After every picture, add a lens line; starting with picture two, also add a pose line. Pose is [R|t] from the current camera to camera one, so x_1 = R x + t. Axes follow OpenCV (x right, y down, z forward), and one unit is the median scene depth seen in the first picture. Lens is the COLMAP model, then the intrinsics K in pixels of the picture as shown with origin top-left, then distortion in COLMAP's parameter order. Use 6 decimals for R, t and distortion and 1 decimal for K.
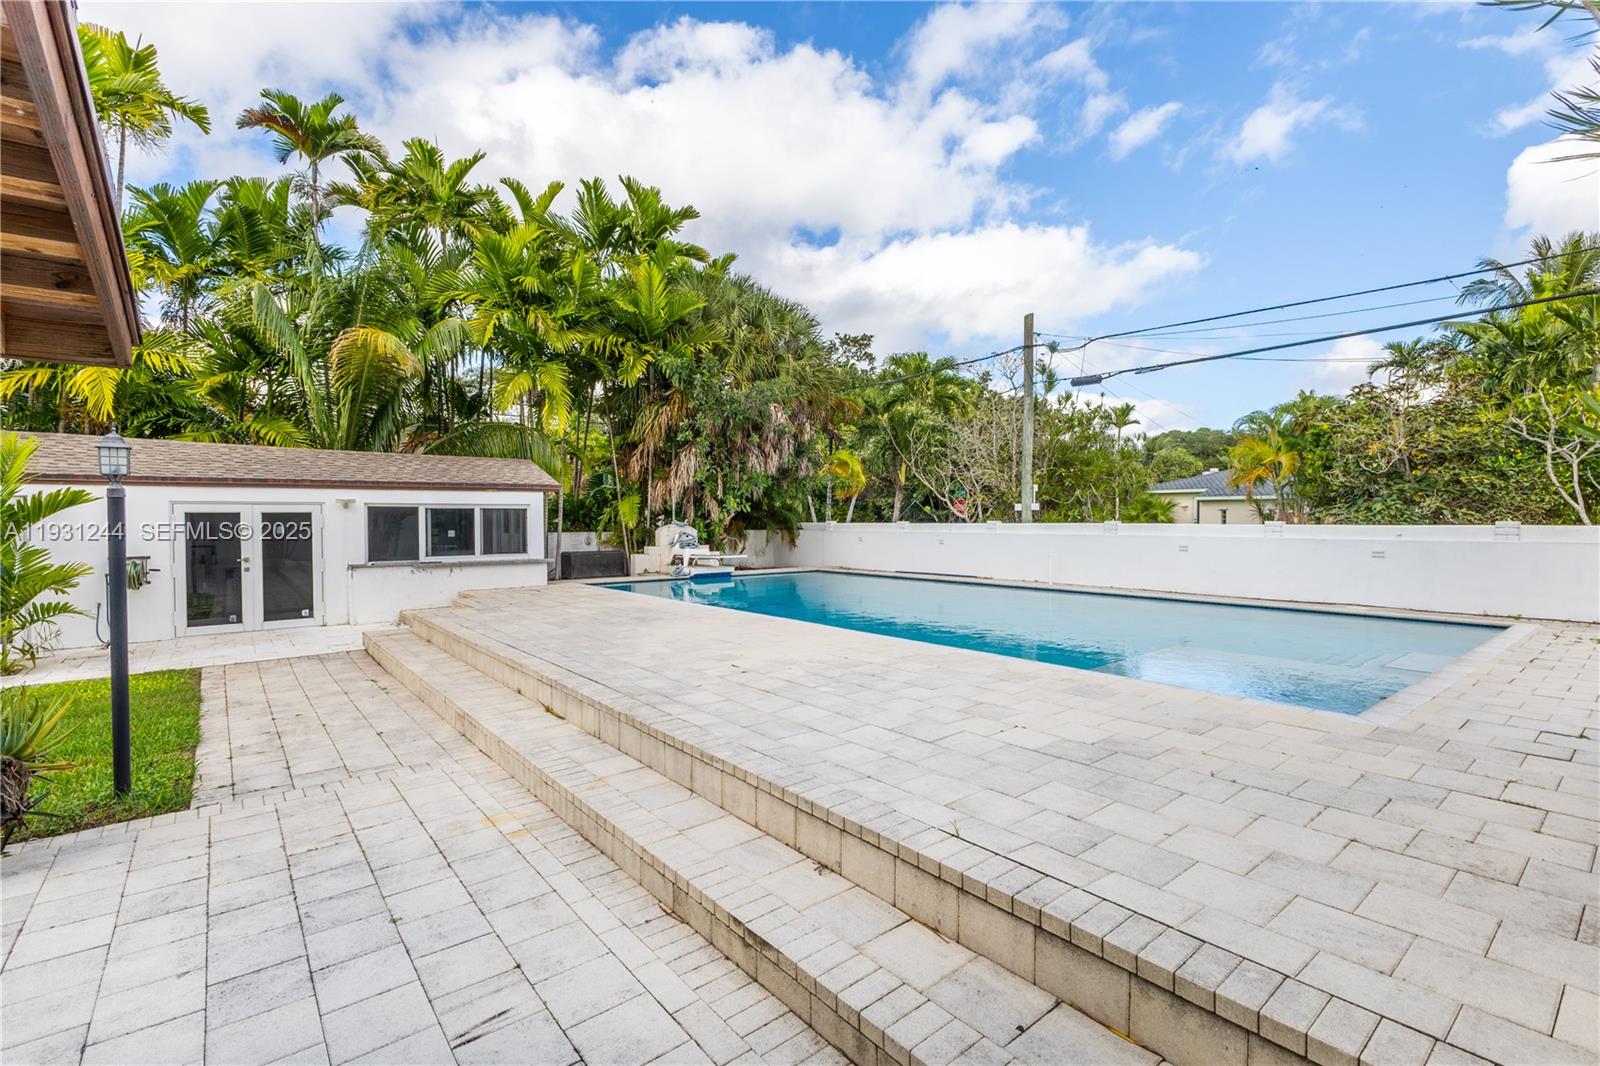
lens RADIAL K [[723.2, 0, 792.5], [0, 723.2, 521.3], [0, 0, 1]] dist [-0.014756, -0.001275]
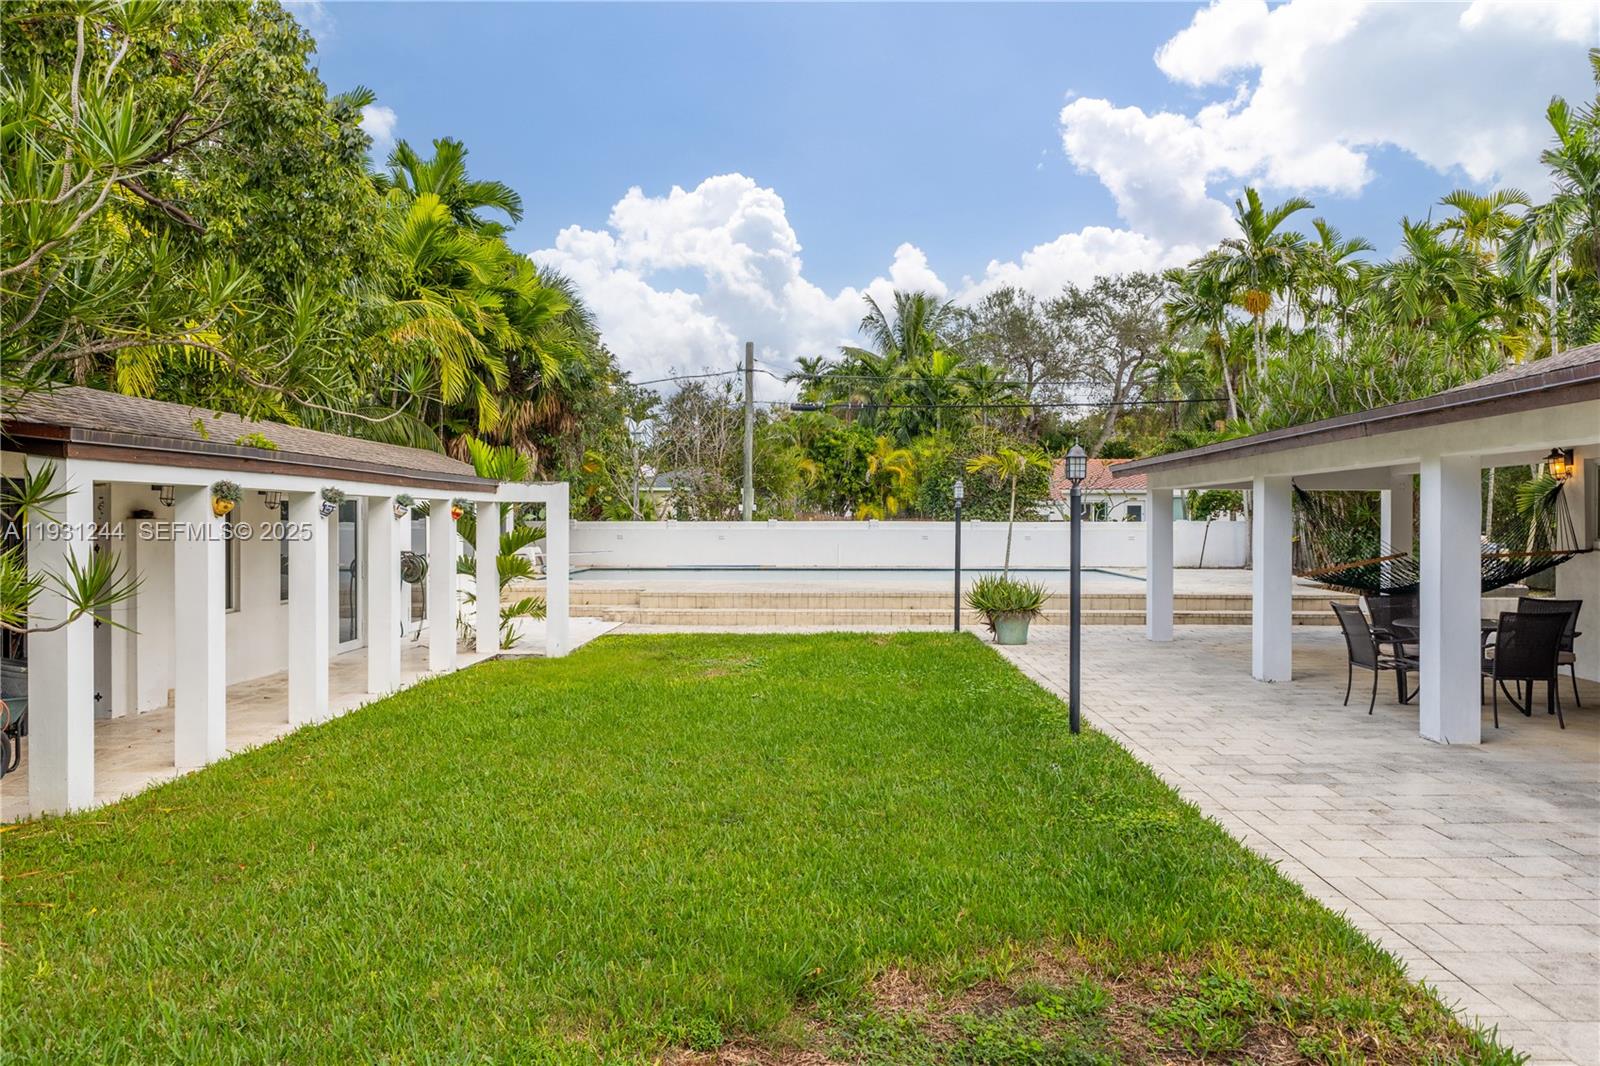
lens RADIAL K [[1154.5, 0, 805.2], [0, 1154.5, 528.6], [0, 0, 1]] dist [0.005264, -0.002069]
pose [[0.644825, -0.001462, 0.764329, -1.322539], [-0.001995, 0.999992, 0.003596, 0.008936], [-0.764328, -0.003843, 0.644816, -0.345839]]
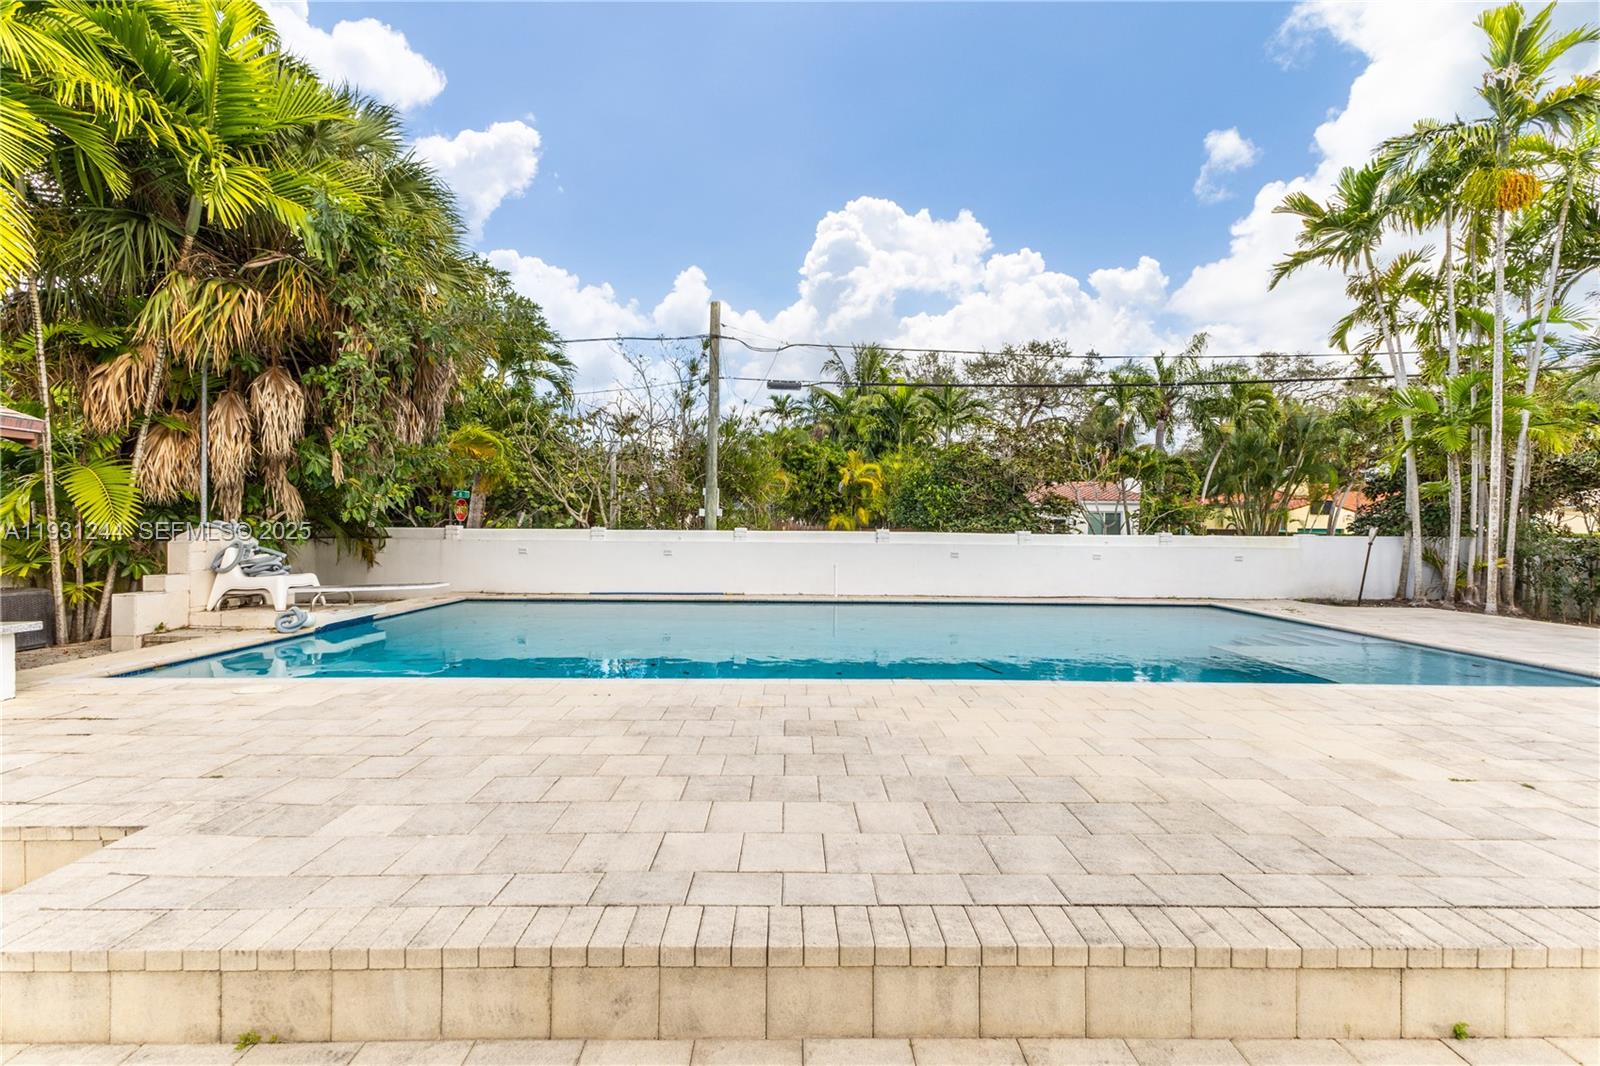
lens RADIAL K [[688.2, 0, 802.3], [0, 688.2, 537.3], [0, 0, 1]] dist [0.013158, -0.000197]
pose [[0.611515, -0.000569, 0.791232, -0.369584], [-0.009256, 0.999926, 0.007874, 0.003769], [-0.791178, -0.012139, 0.611465, 0.482940]]
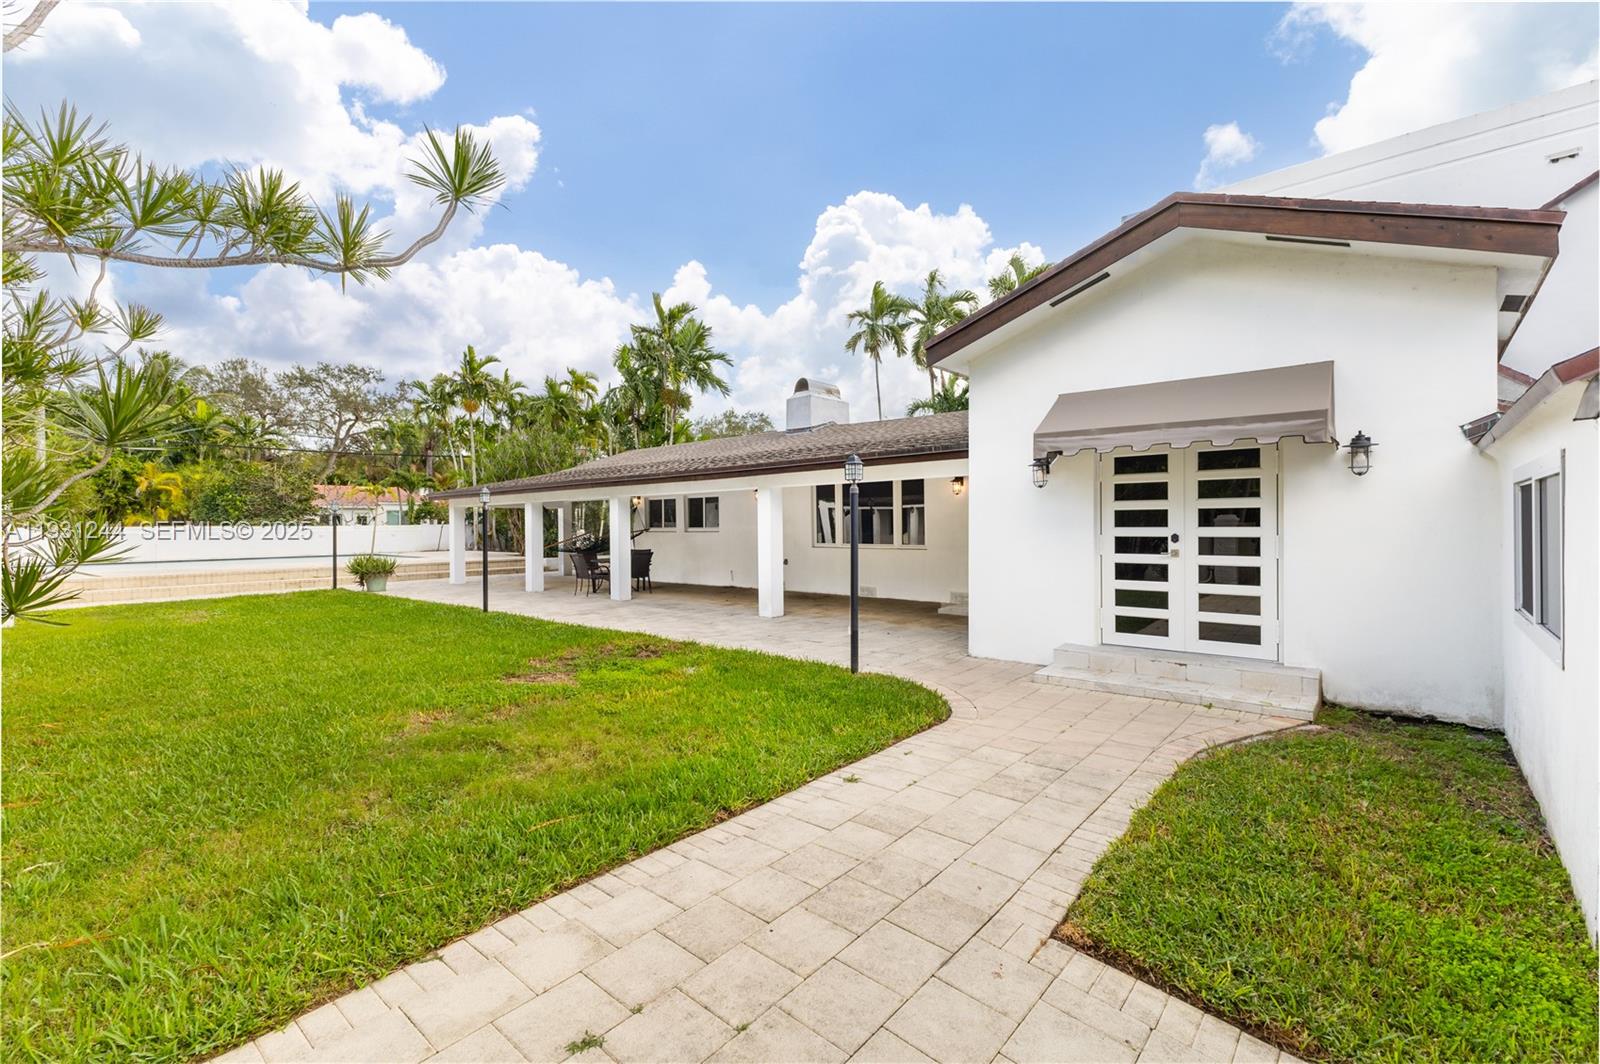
lens RADIAL K [[688.2, 0, 806.2], [0, 688.2, 528.0], [0, 0, 1]] dist [0.013158, -0.000197]
pose [[-0.193140, -0.002480, 0.981168, -1.688367], [0.010347, 0.999936, 0.004565, 0.015491], [-0.981117, 0.011034, -0.193102, -0.282203]]
